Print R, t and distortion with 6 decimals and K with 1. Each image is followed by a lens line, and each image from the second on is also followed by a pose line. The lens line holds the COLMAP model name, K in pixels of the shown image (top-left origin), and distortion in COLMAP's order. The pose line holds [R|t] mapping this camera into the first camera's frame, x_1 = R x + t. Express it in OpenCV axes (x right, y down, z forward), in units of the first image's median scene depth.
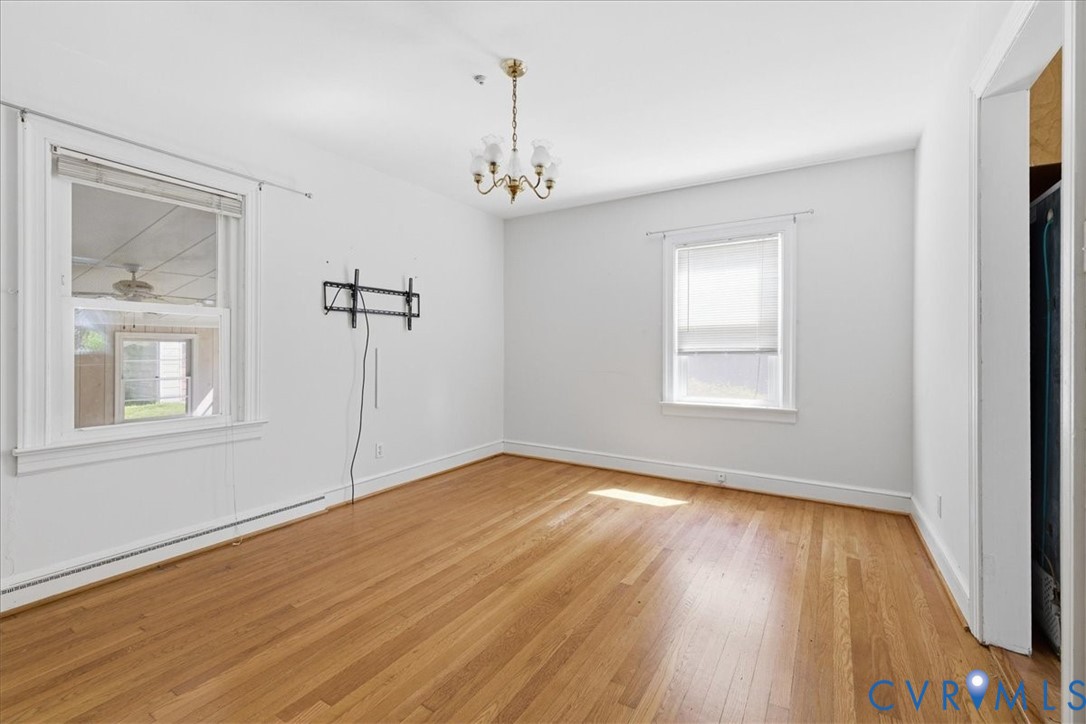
lens RADIAL K [[458.4, 0, 541.2], [0, 458.4, 351.5], [0, 0, 1]] dist [0.003219, -0.000037]
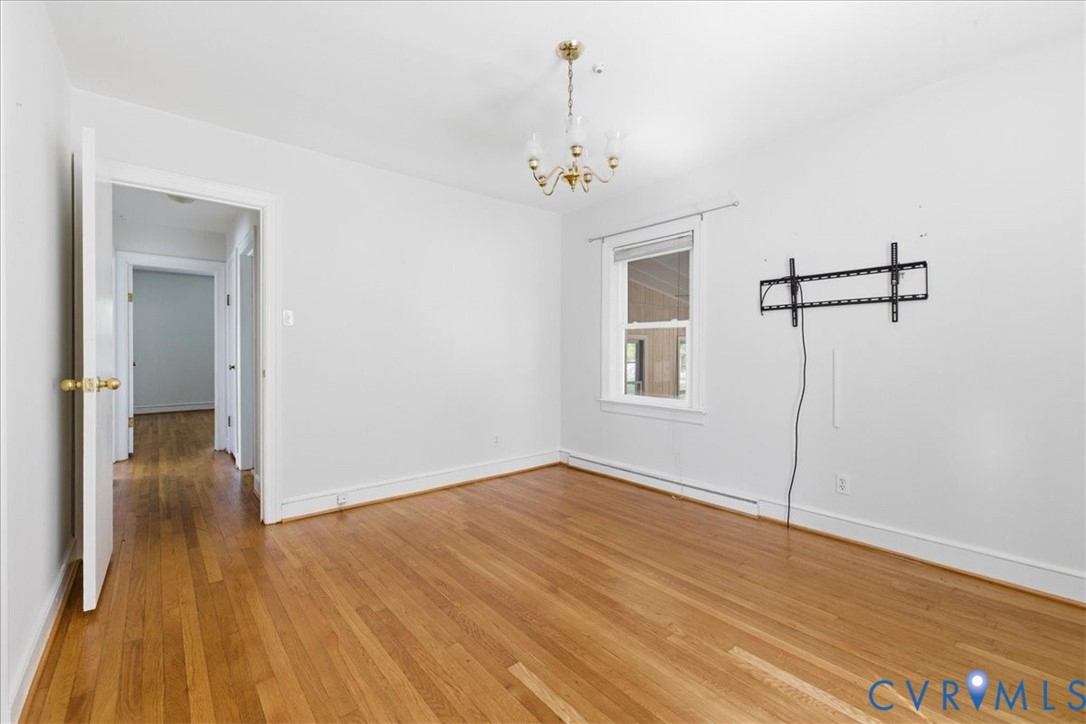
lens RADIAL K [[458.4, 0, 541.2], [0, 458.4, 351.5], [0, 0, 1]] dist [0.003219, -0.000037]
pose [[-0.303207, -0.001418, -0.952924, 0.635936], [-0.005075, 0.999987, 0.000127, -0.002023], [0.952911, 0.004874, -0.303211, 0.915052]]
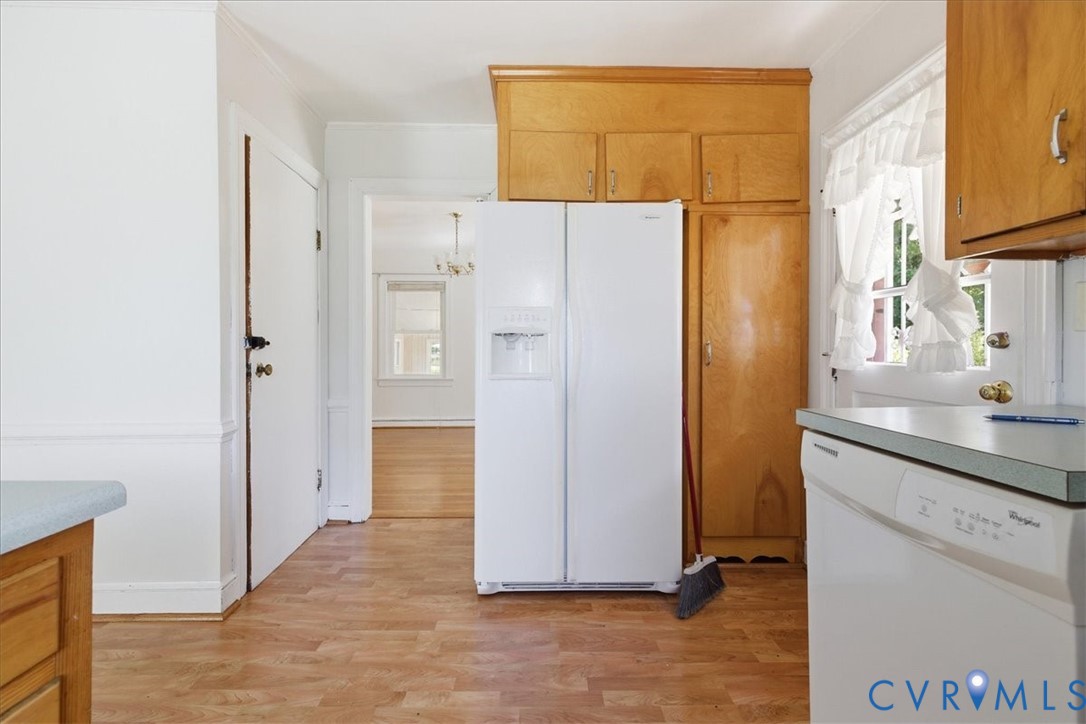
lens RADIAL K [[458.4, 0, 541.2], [0, 458.4, 351.5], [0, 0, 1]] dist [0.003219, -0.000037]
pose [[0.547610, 0.004493, -0.836722, 1.465978], [-0.001008, 0.999988, 0.004710, 0.007516], [0.836733, -0.001736, 0.547608, 0.108022]]
